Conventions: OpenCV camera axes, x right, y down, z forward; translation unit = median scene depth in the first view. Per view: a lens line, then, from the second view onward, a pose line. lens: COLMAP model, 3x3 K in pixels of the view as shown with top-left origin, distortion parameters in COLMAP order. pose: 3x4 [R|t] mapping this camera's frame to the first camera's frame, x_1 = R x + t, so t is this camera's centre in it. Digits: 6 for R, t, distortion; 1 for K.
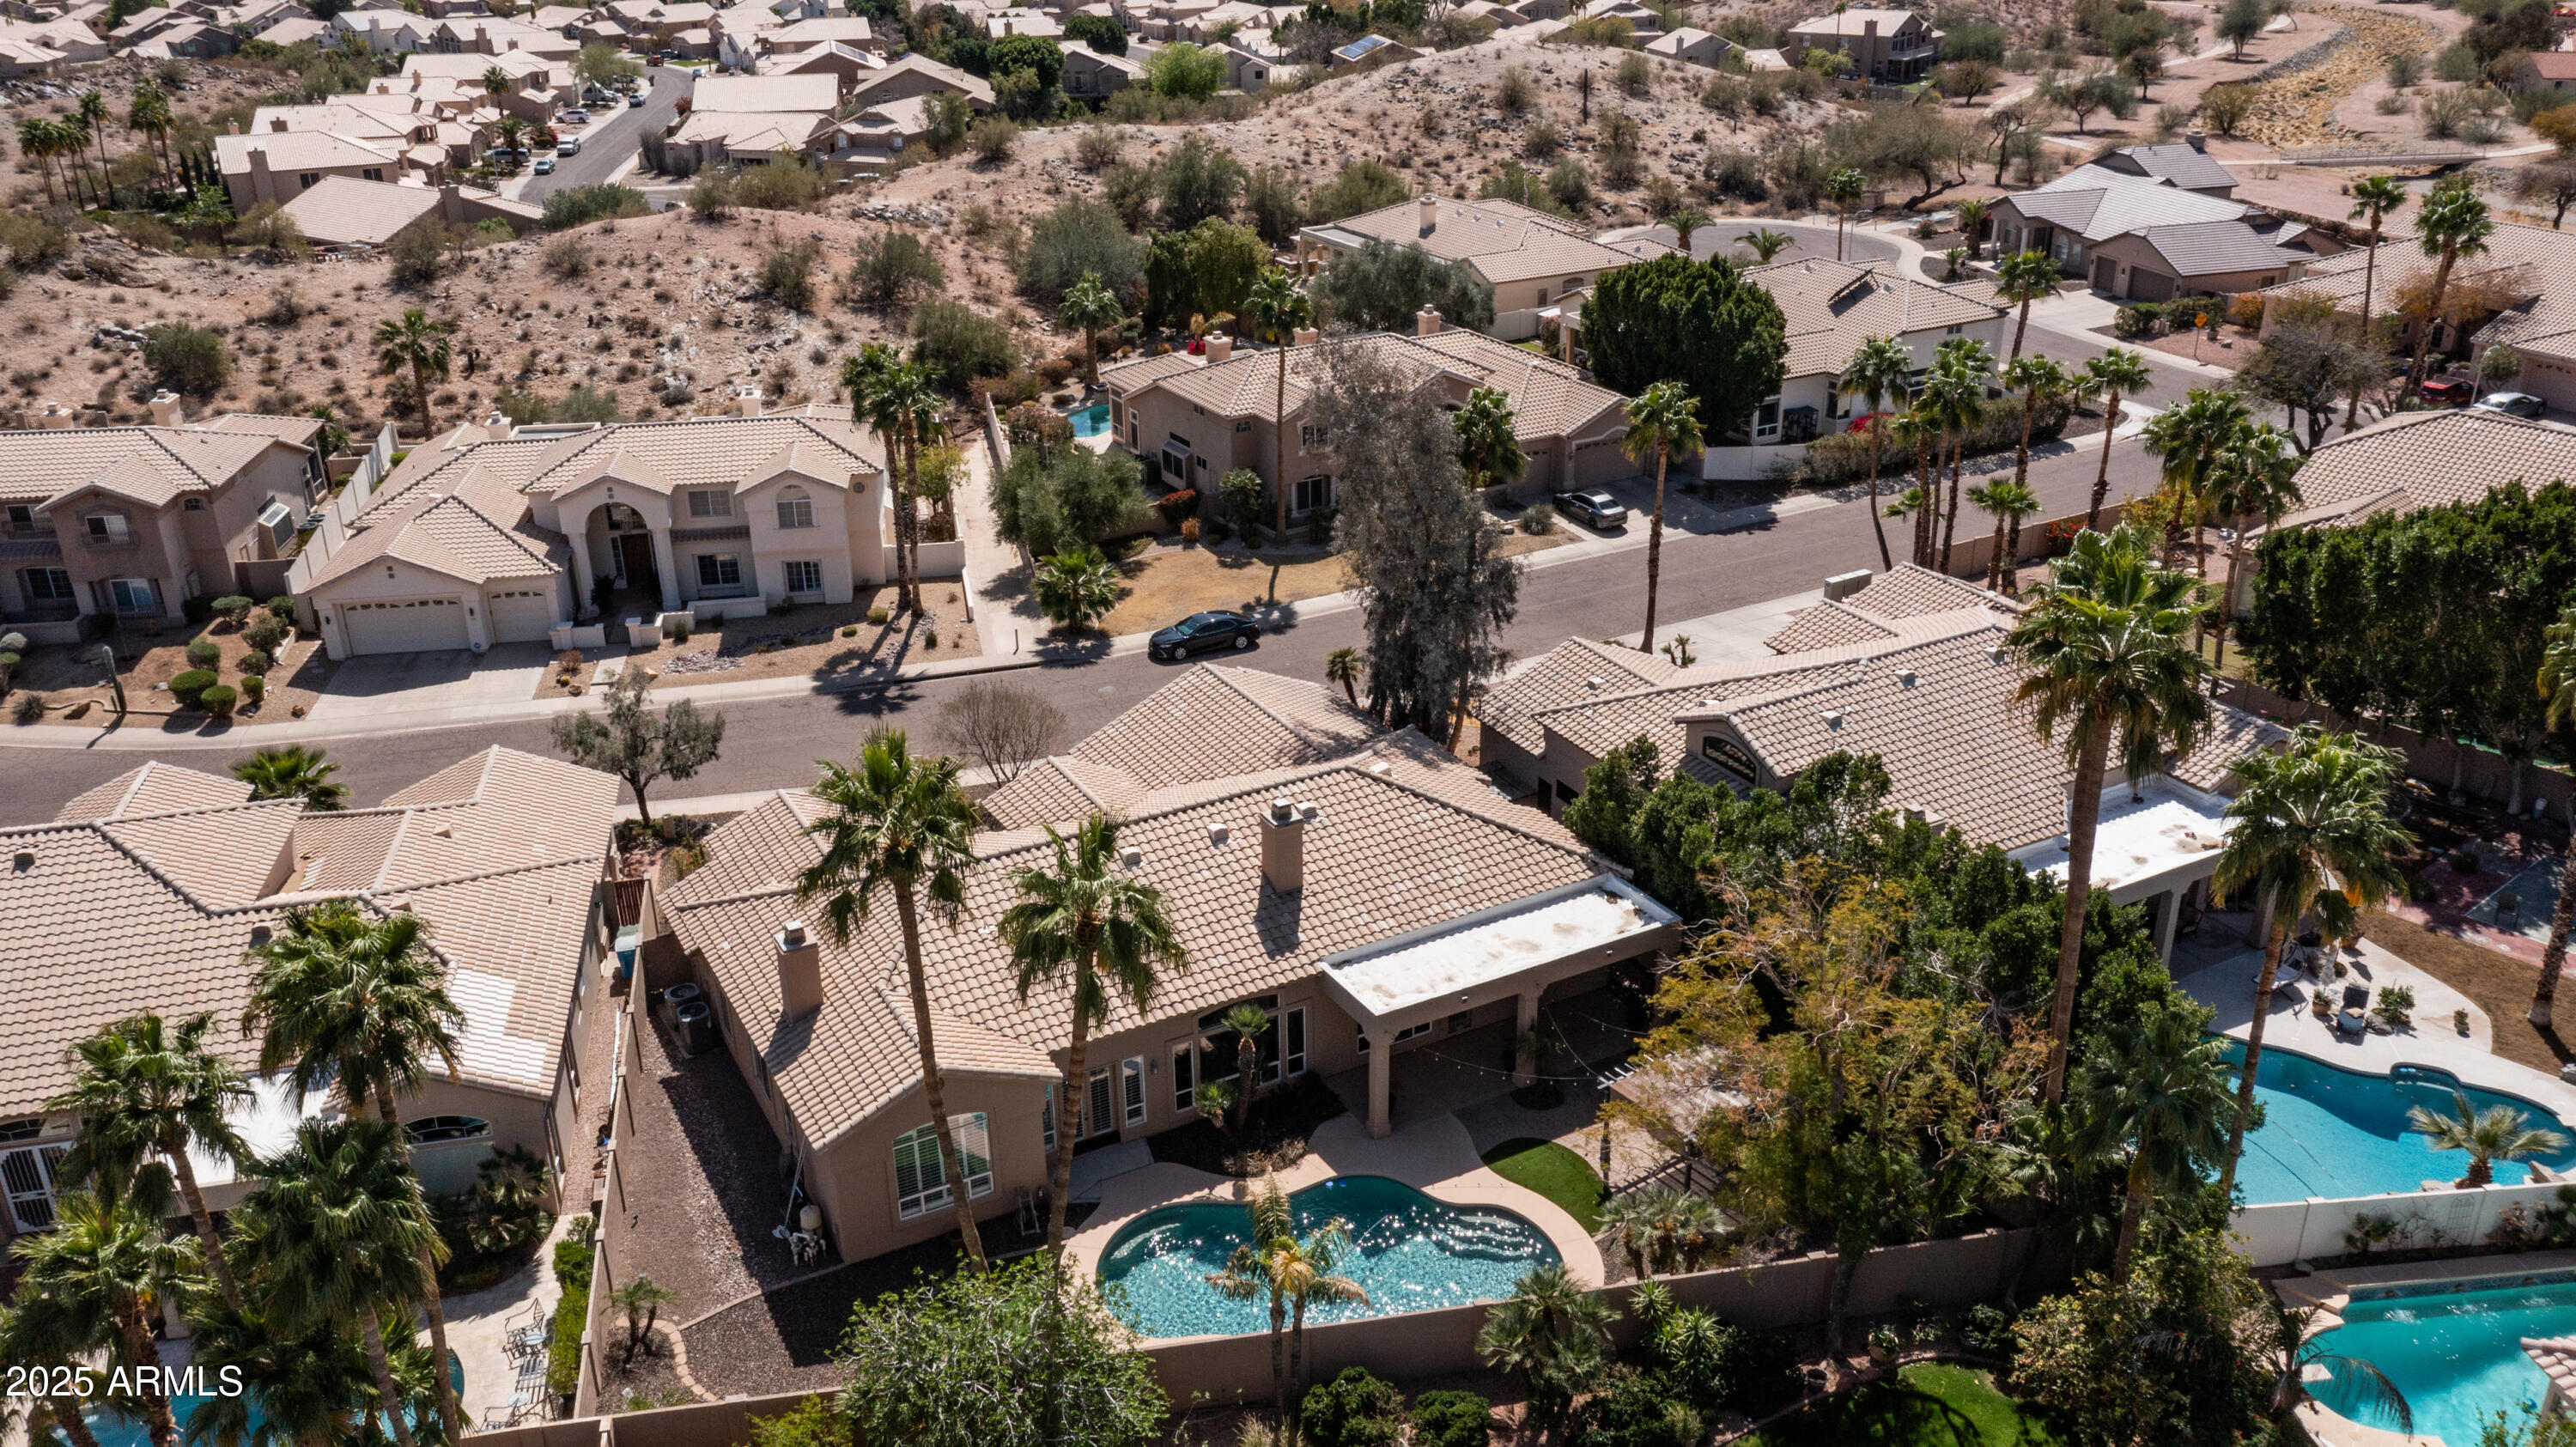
lens RADIAL K [[2060.9, 0, 1272.6], [0, 2060.9, 713.7], [0, 0, 1]] dist [-0.005470, 0.065068]
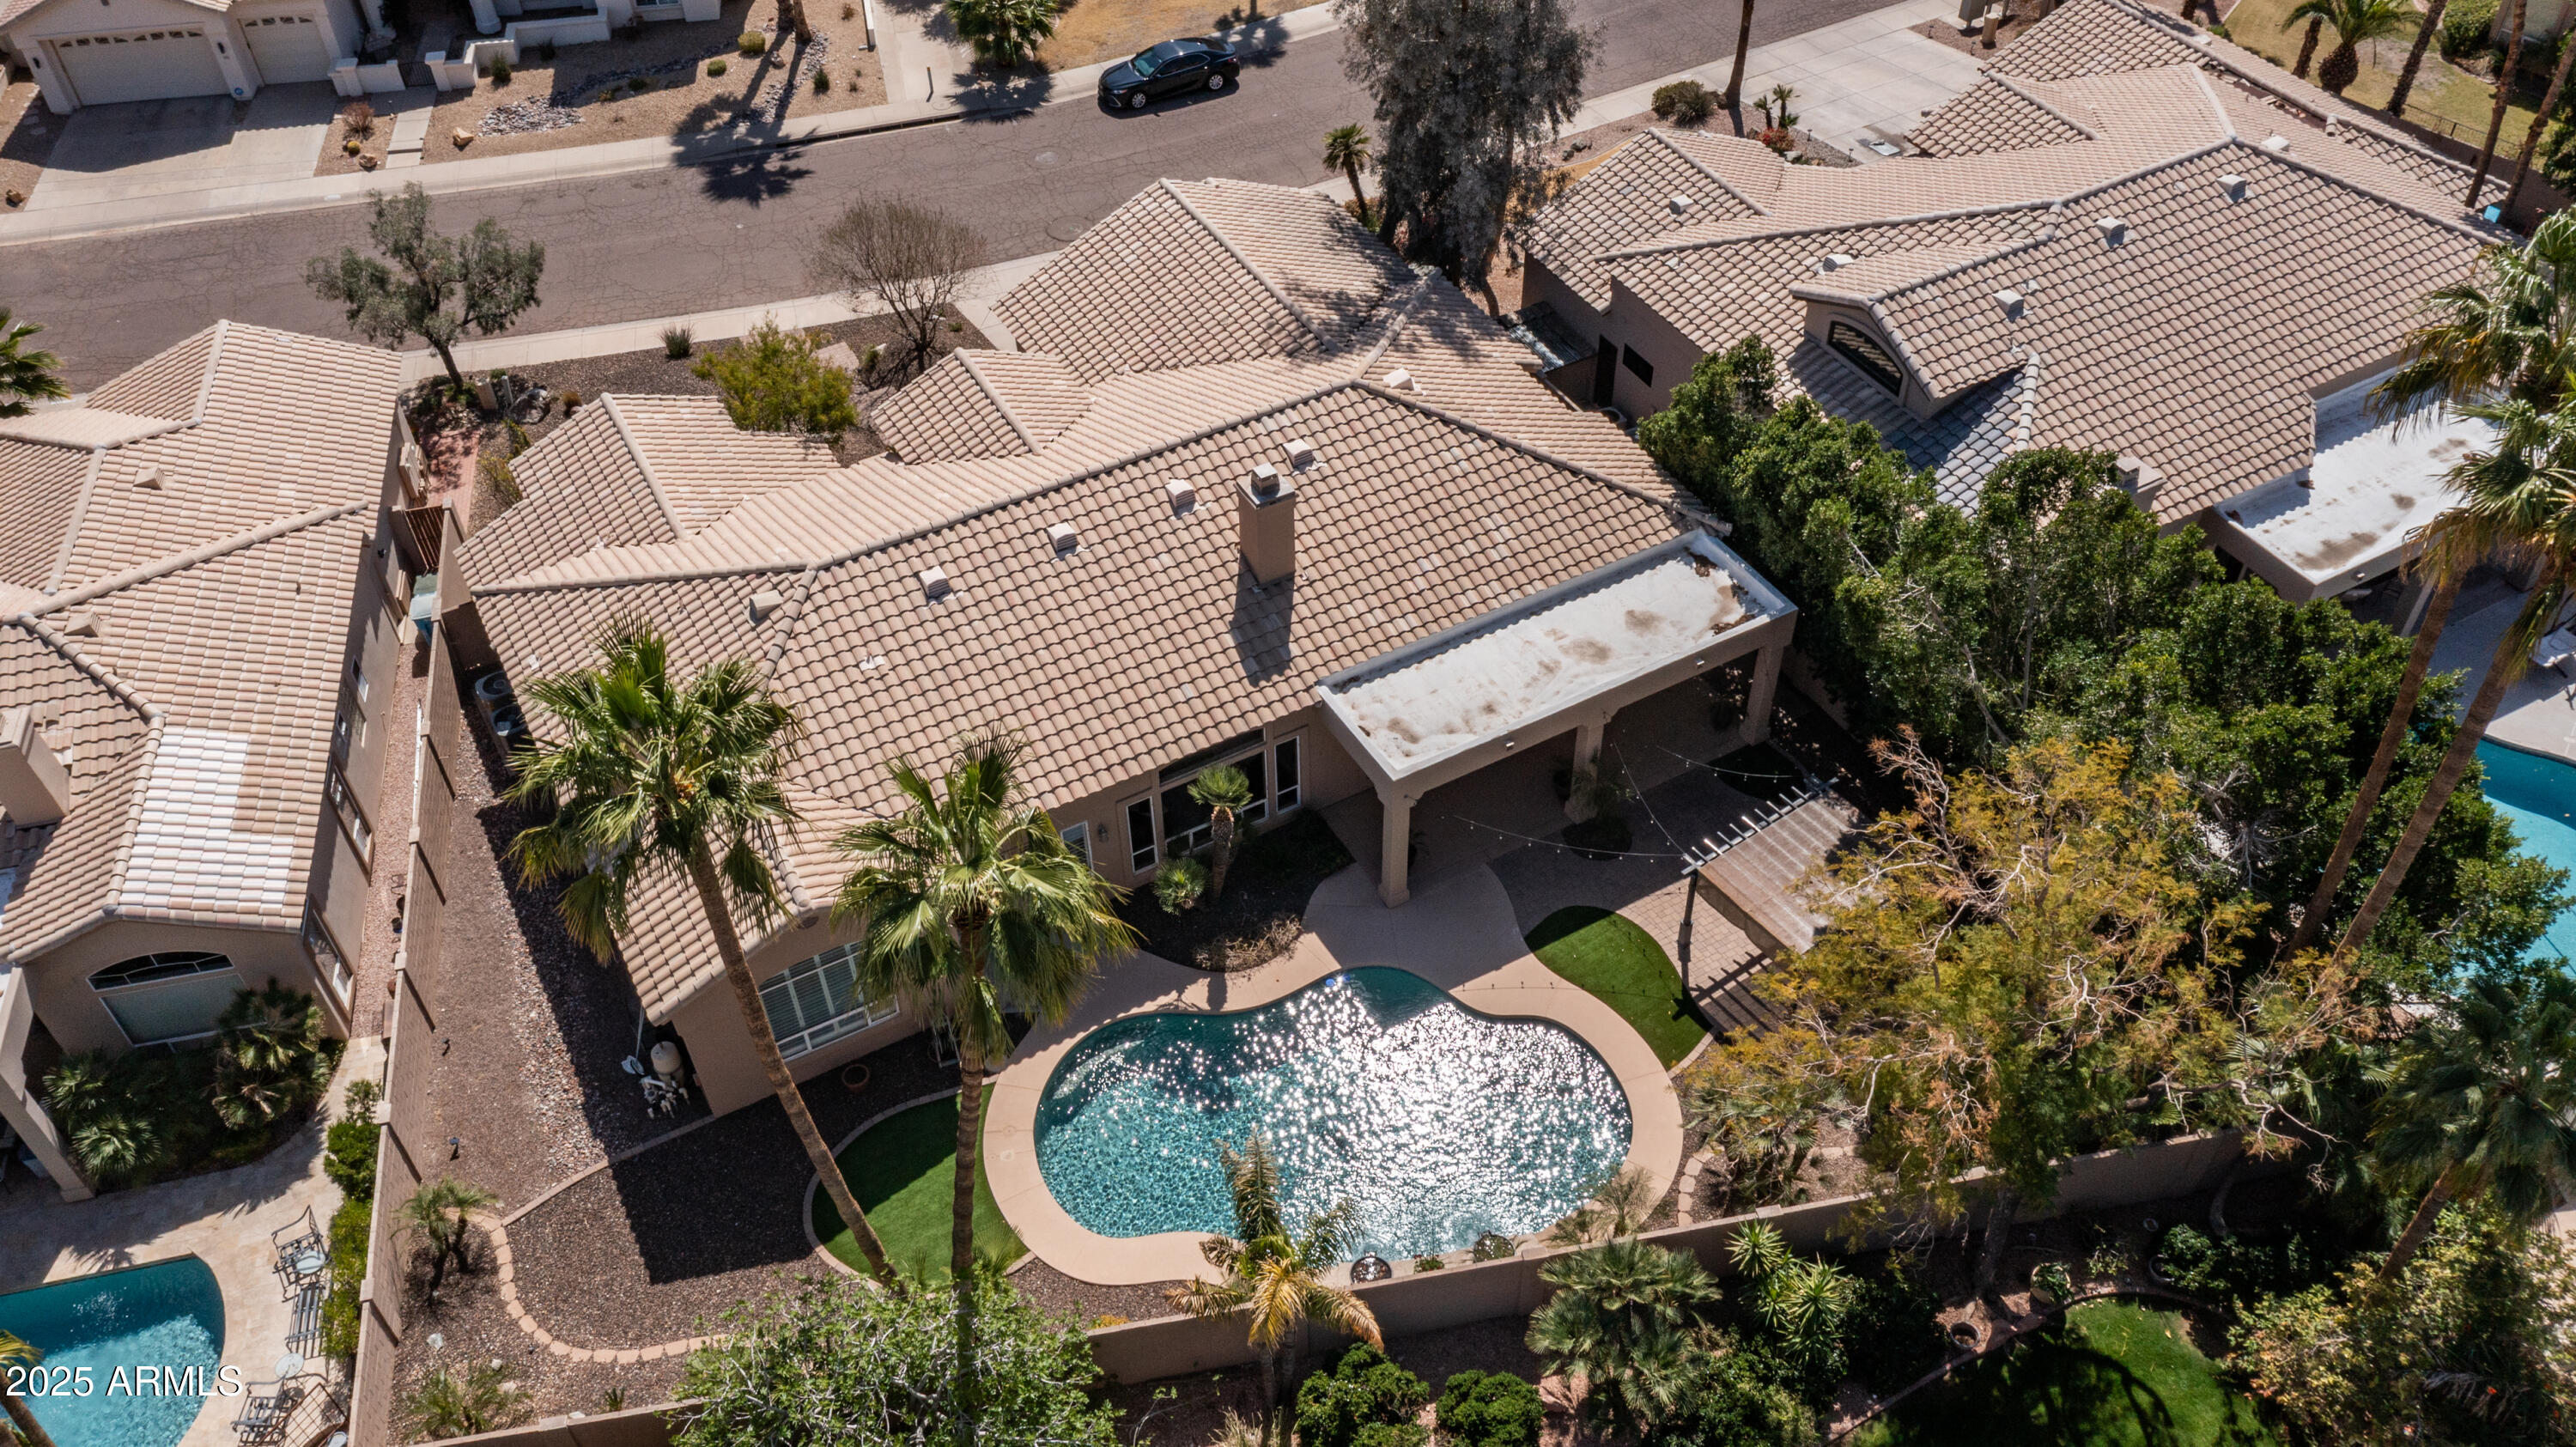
lens RADIAL K [[2040.4, 0, 1288.0], [0, 2040.4, 723.5], [0, 0, 1]] dist [0.006935, 0.016976]
pose [[0.999907, -0.012069, 0.006368, 0.006211], [0.008996, 0.933891, 0.357444, -0.121330], [-0.010261, -0.357353, 0.933913, 0.265988]]
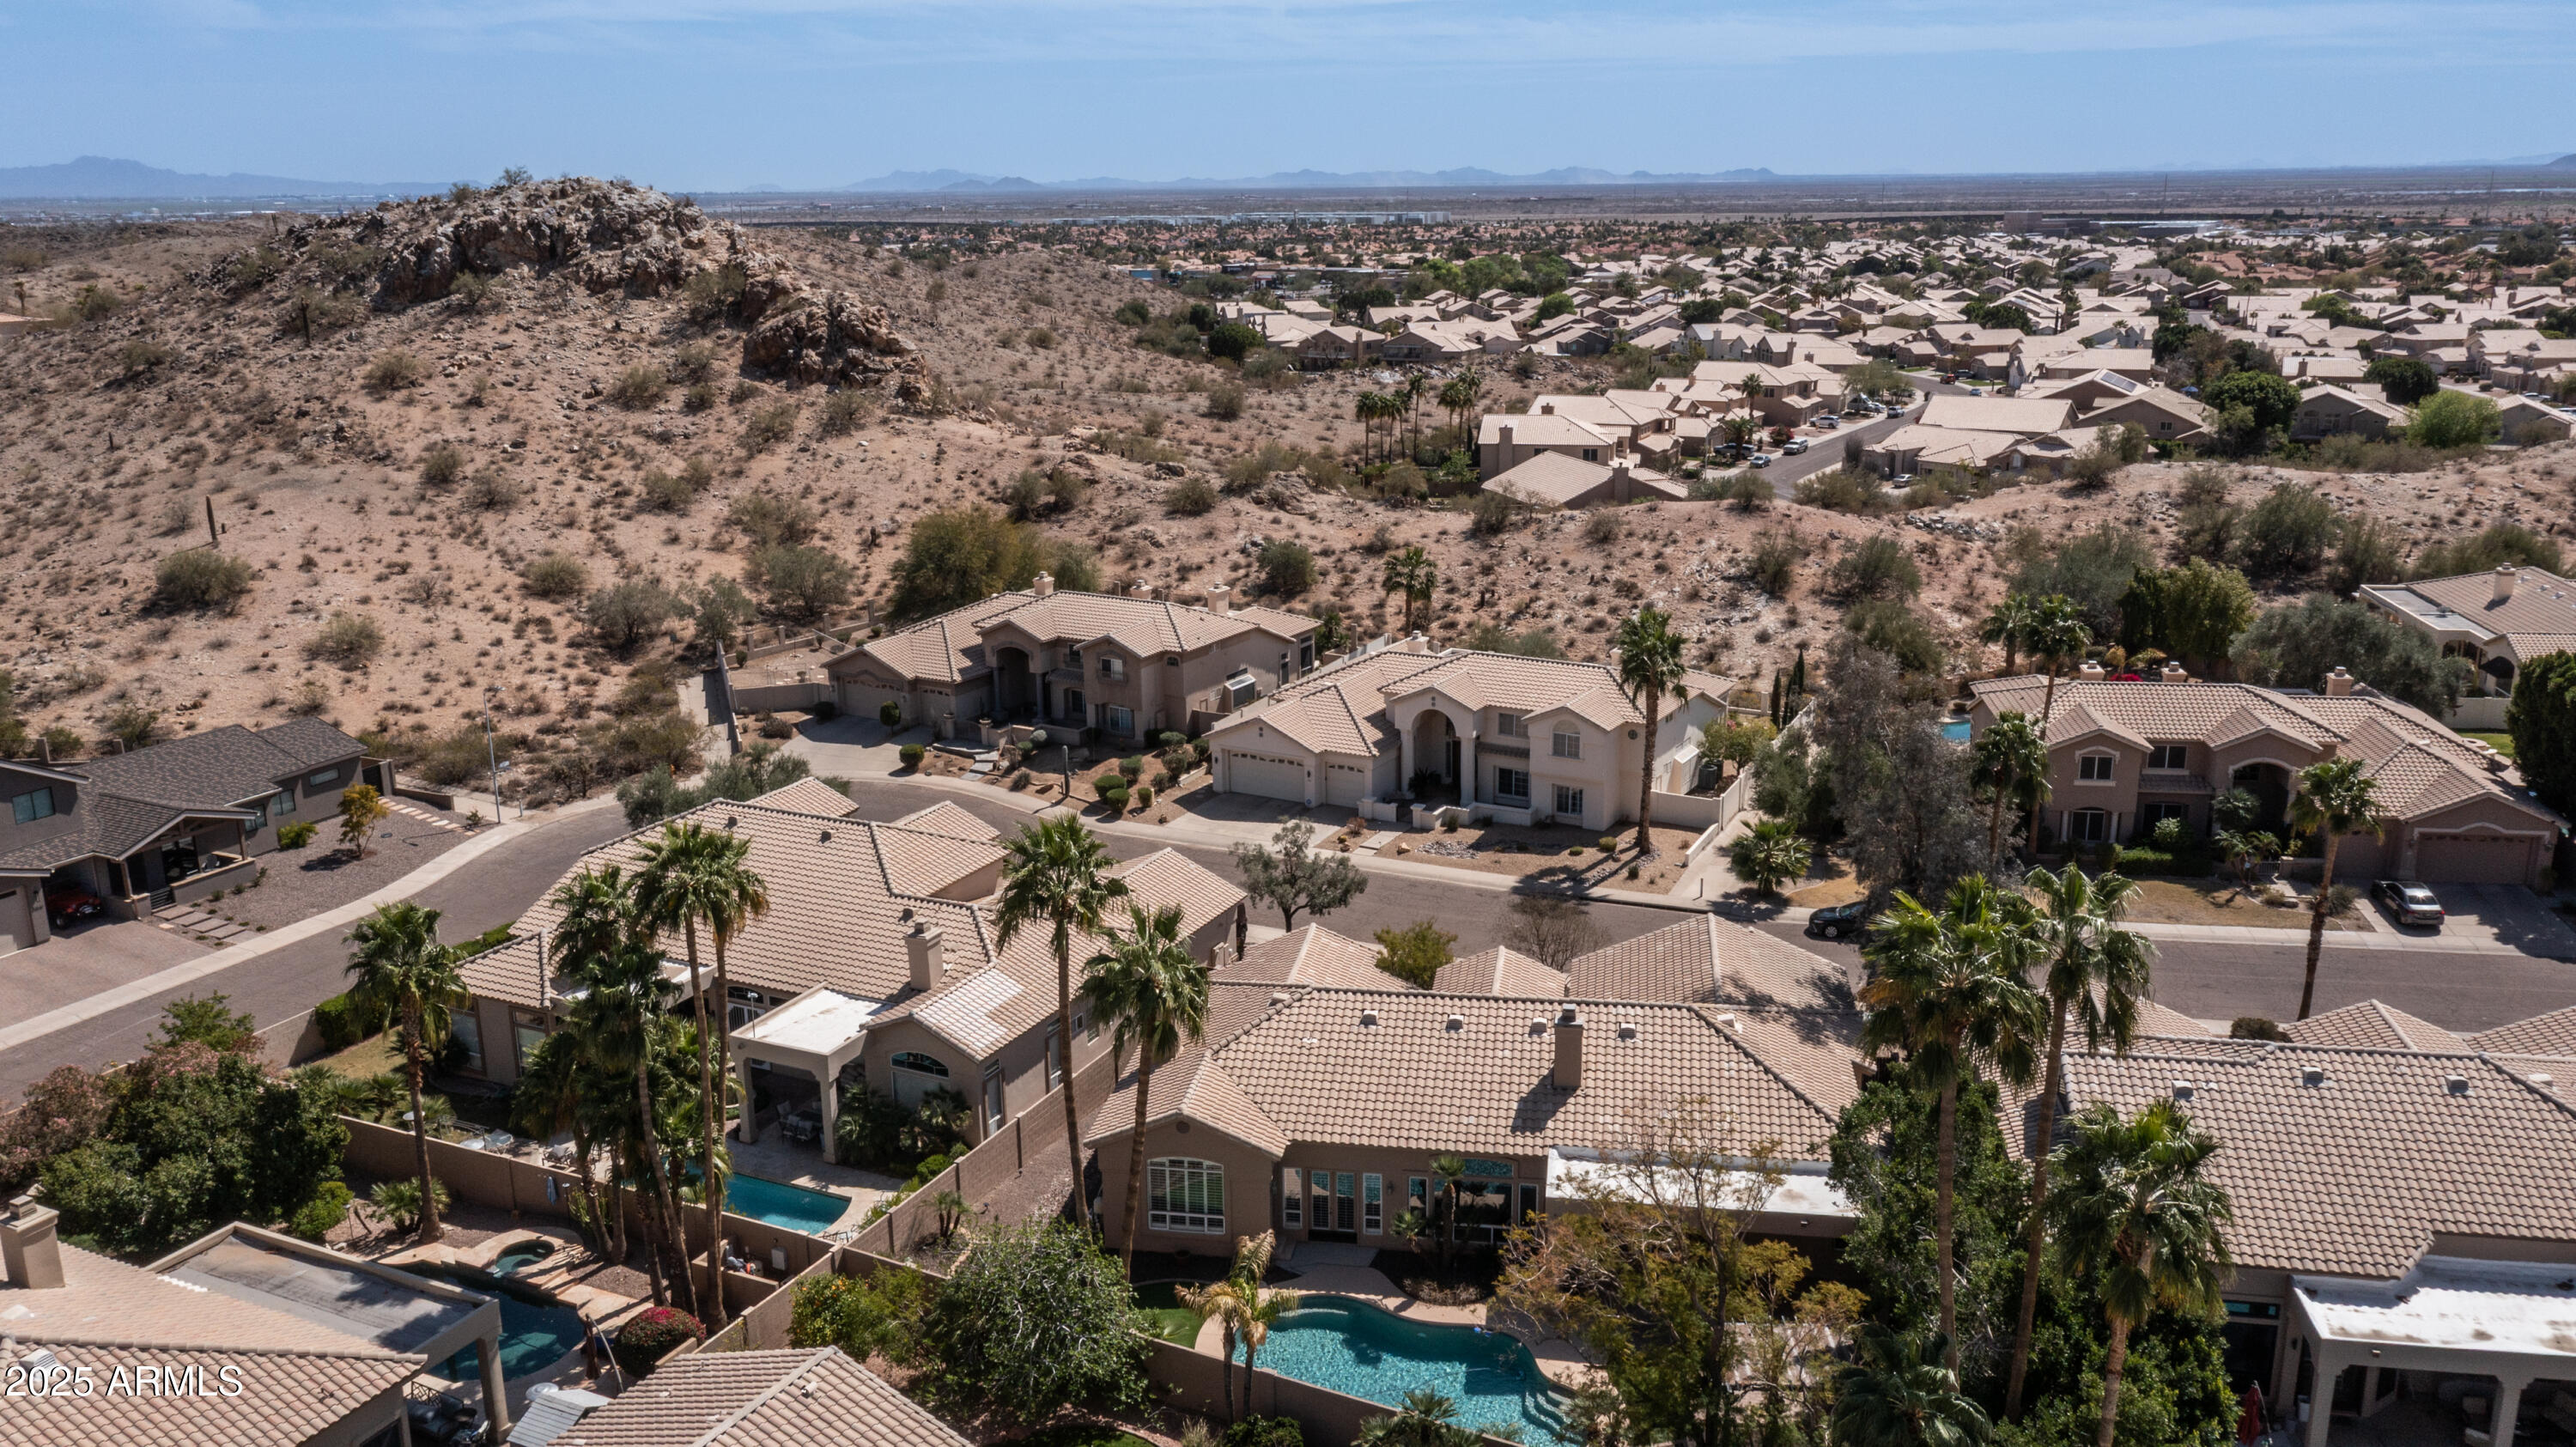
lens RADIAL K [[2060.9, 0, 1272.6], [0, 2060.9, 713.7], [0, 0, 1]] dist [-0.005470, 0.065068]
pose [[0.784912, 0.160763, -0.598388, 0.487569], [-0.245468, 0.967415, -0.062078, -0.002244], [0.568910, 0.195611, 0.798798, -0.032893]]
